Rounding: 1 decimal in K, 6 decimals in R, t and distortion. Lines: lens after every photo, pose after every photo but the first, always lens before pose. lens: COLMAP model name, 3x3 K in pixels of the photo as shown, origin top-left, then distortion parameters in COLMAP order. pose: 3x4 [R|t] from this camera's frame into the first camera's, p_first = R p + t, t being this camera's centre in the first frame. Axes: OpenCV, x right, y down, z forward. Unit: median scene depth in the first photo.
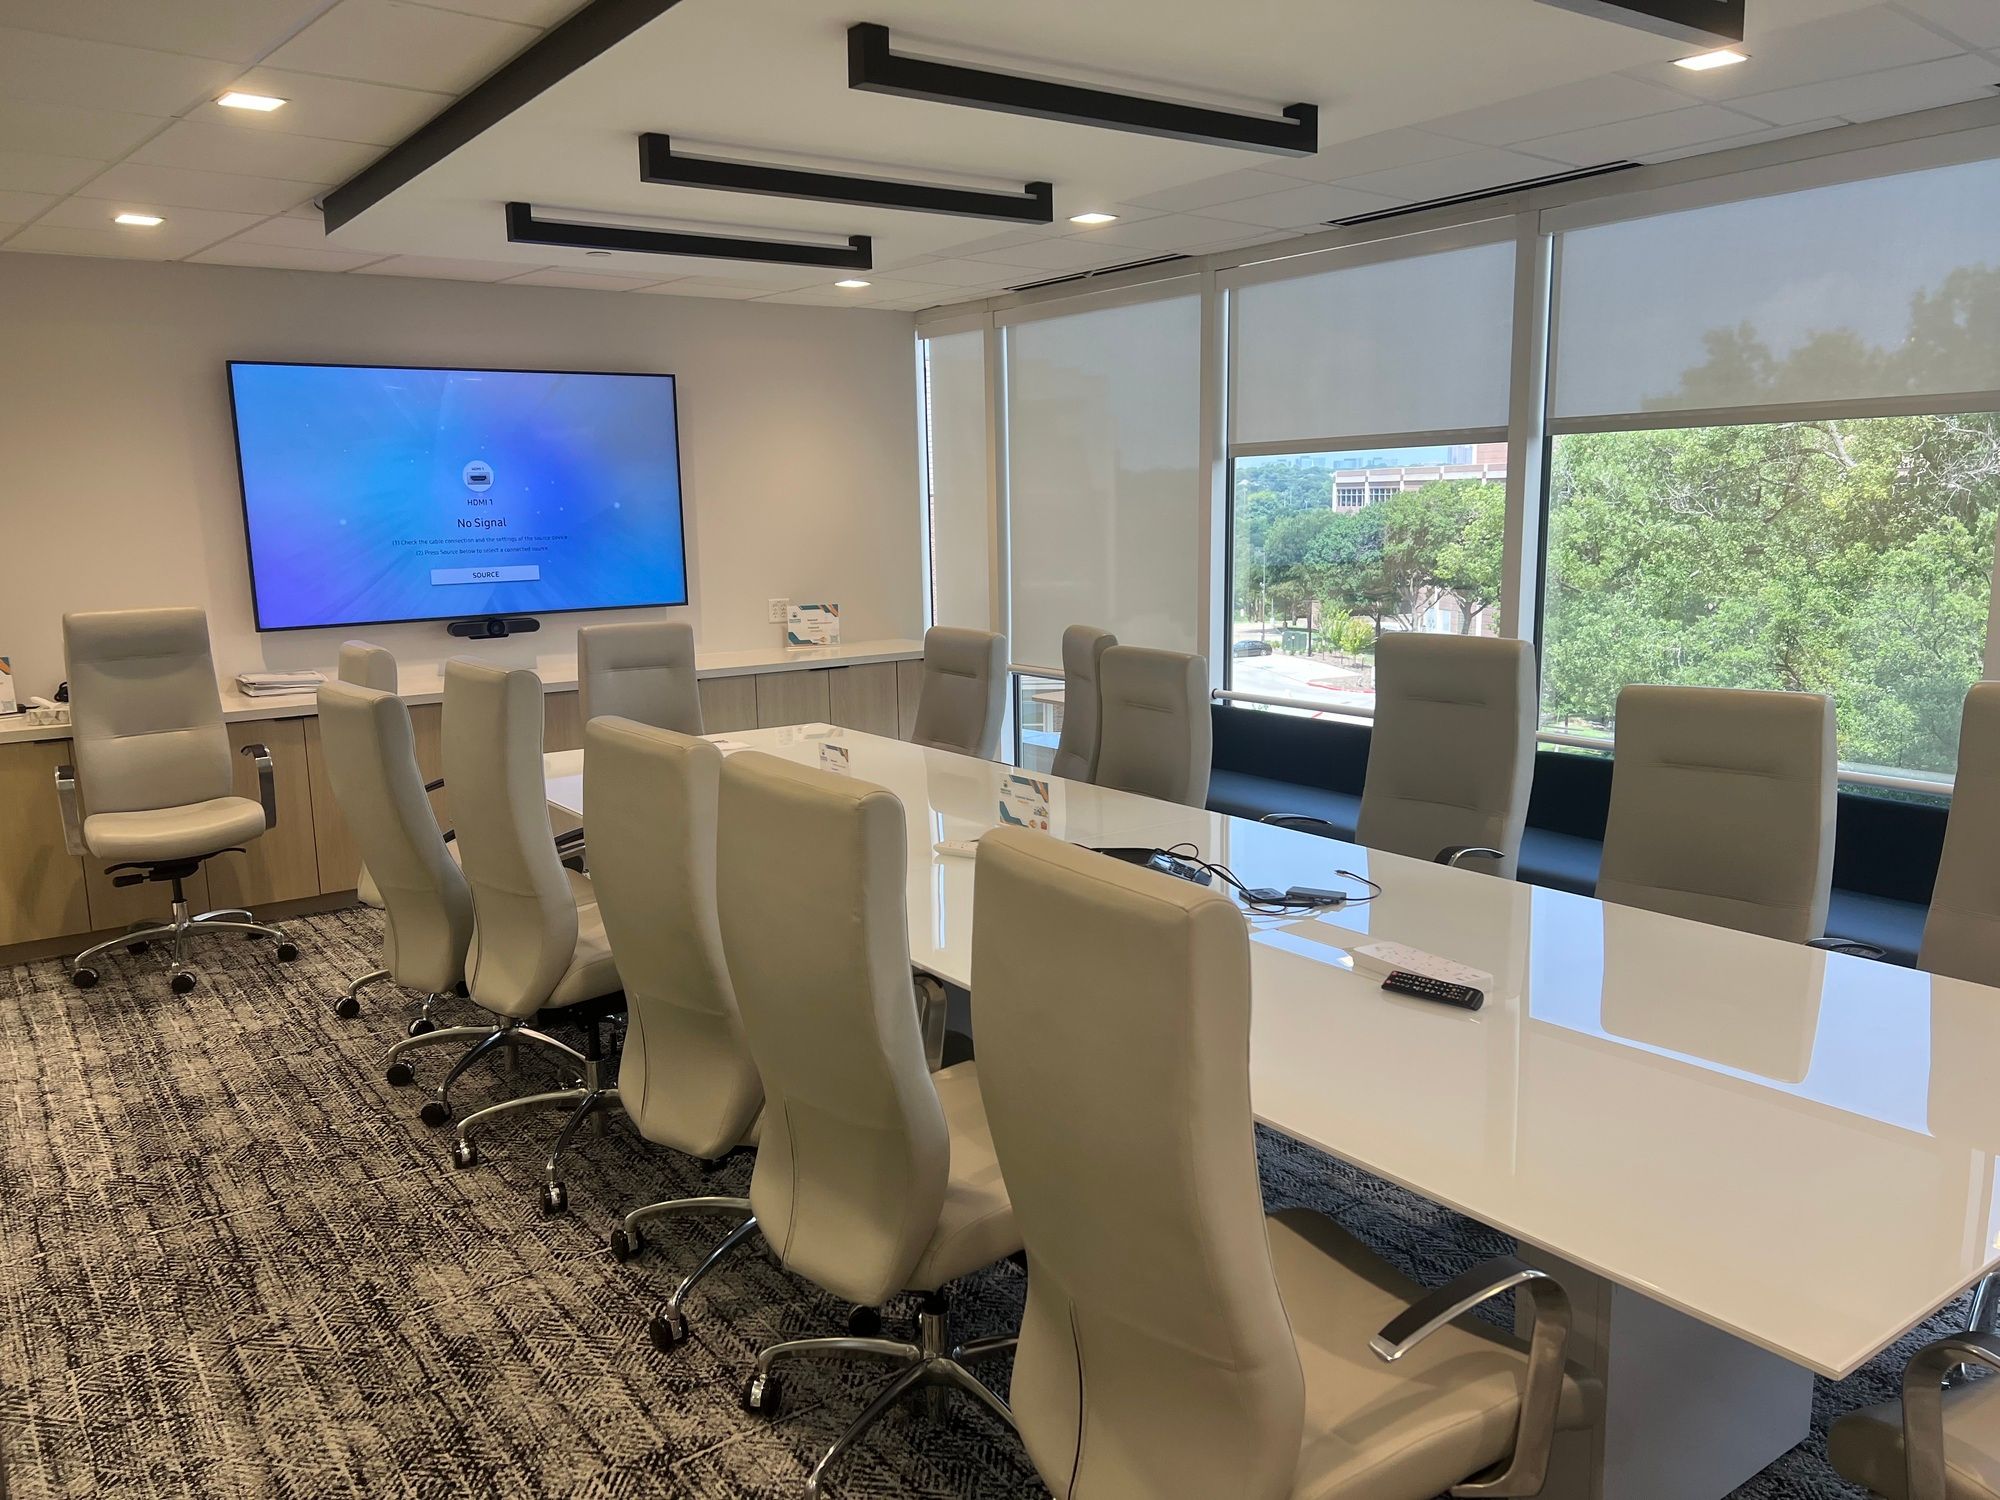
lens RADIAL K [[1496.8, 0, 996.7], [0, 1496.8, 757.6], [0, 0, 1]] dist [0.057429, -0.072093]
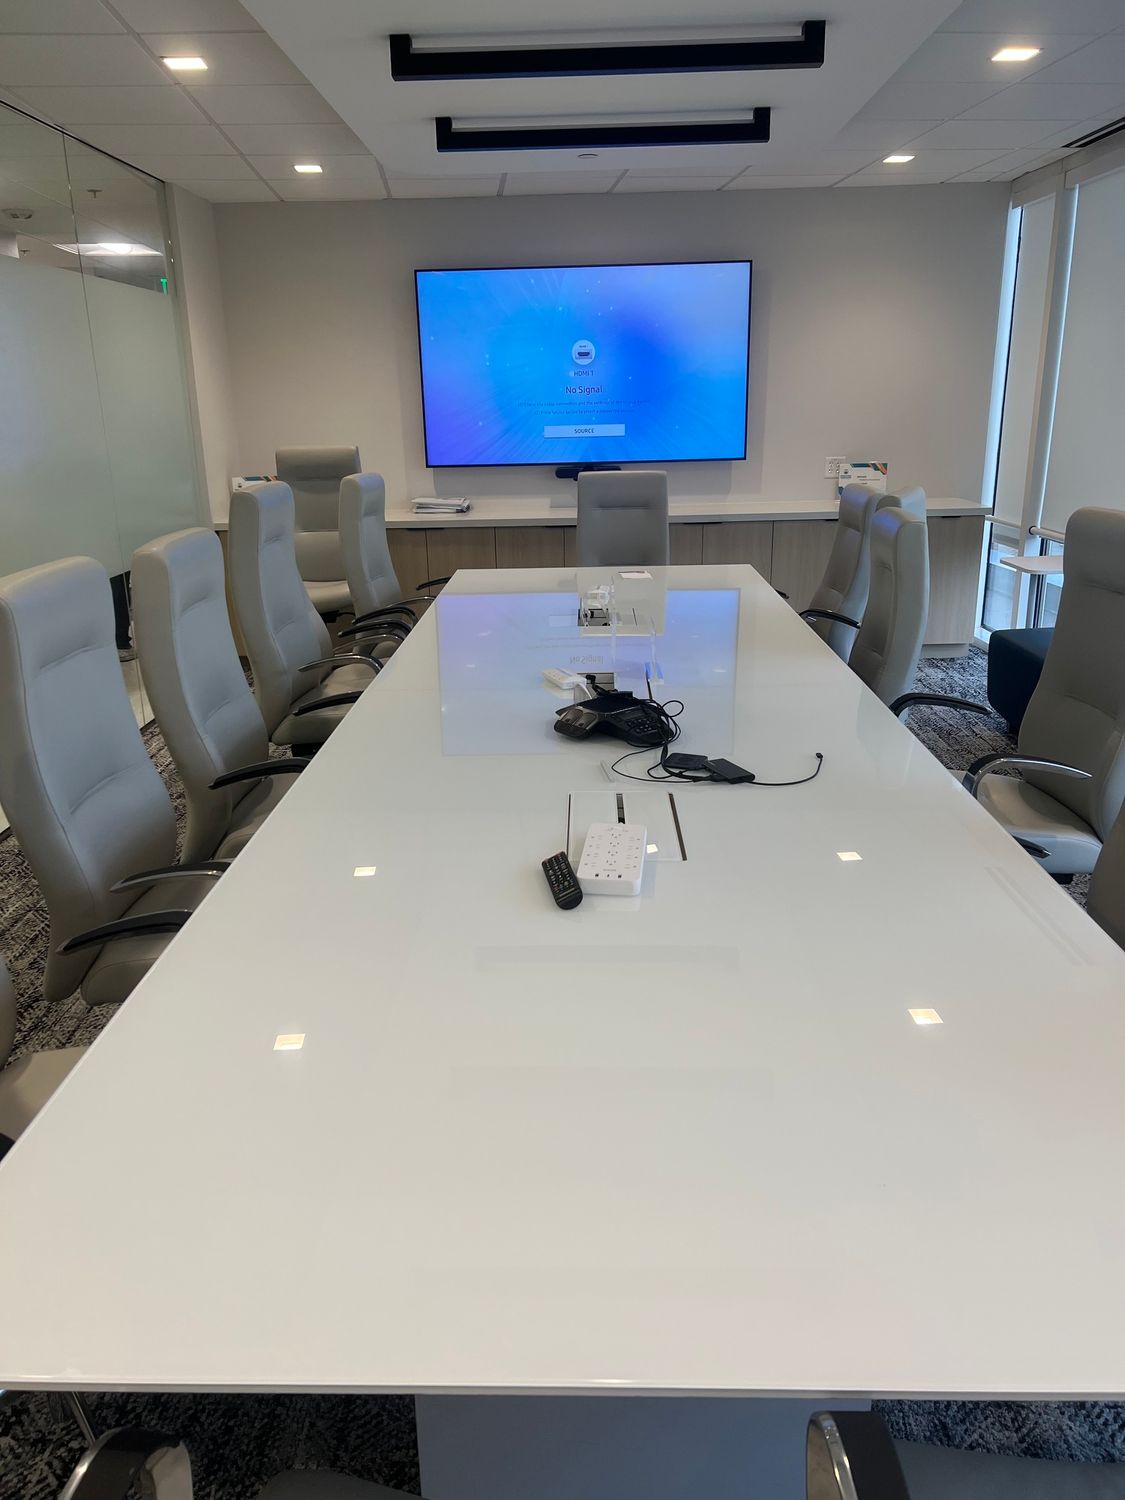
lens RADIAL K [[1122.6, 0, 563.2], [0, 1122.6, 744.2], [0, 0, 1]] dist [0.057429, -0.072093]
pose [[0.802658, 0.177548, -0.569400, 0.223278], [-0.095769, 0.980644, 0.170779, -0.016497], [0.588700, -0.082547, 0.804126, 0.149562]]
